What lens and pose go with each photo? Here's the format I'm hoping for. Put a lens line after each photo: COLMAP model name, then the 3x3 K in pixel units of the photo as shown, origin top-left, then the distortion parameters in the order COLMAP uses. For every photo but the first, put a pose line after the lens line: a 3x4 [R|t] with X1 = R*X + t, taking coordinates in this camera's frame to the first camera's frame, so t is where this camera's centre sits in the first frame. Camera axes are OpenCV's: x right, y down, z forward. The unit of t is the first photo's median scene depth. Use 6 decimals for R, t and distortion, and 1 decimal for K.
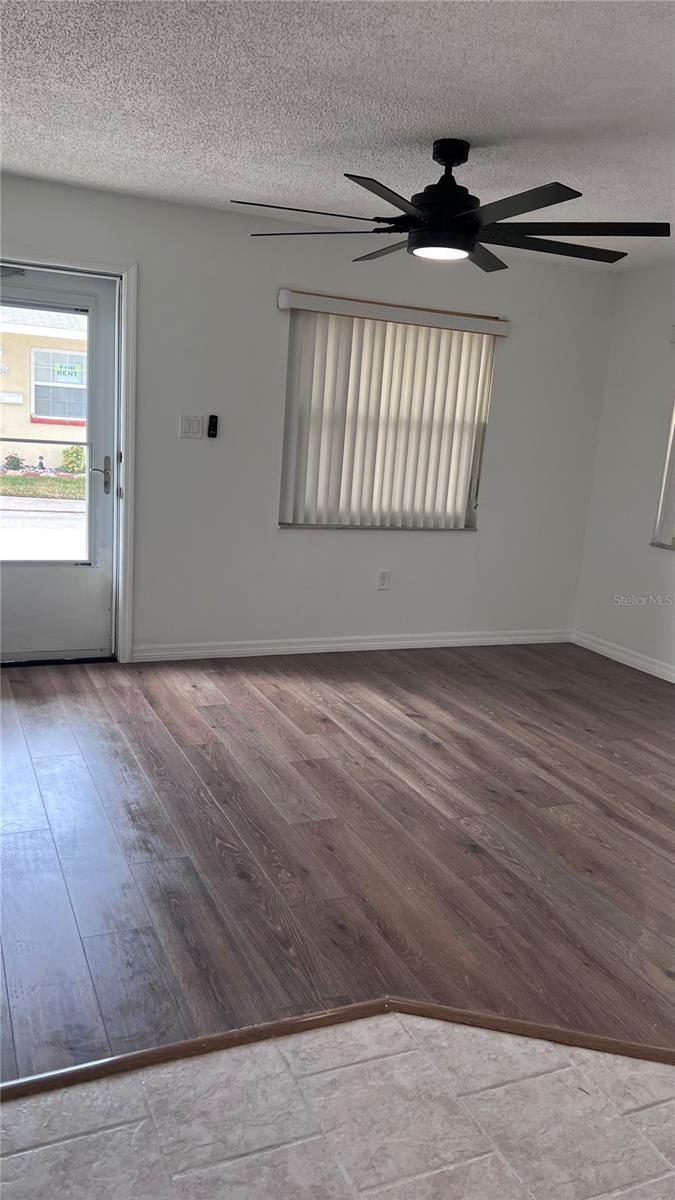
lens RADIAL K [[906.1, 0, 337.9], [0, 906.1, 601.0], [0, 0, 1]] dist [0.068348, -0.054715]
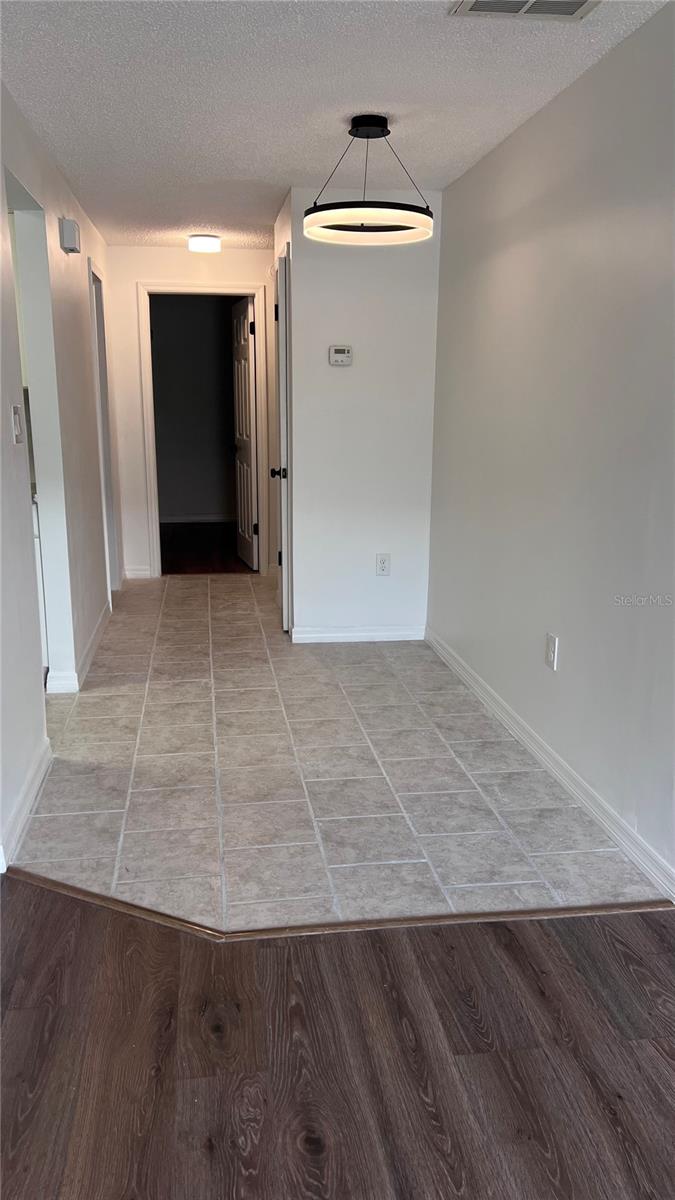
lens RADIAL K [[906.1, 0, 336.5], [0, 906.1, 600.8], [0, 0, 1]] dist [0.068348, -0.054715]
pose [[-0.961051, -0.129288, 0.244264, -0.253065], [-0.013727, 0.905070, 0.425041, -0.331934], [-0.276029, 0.405133, -0.871594, 1.590487]]
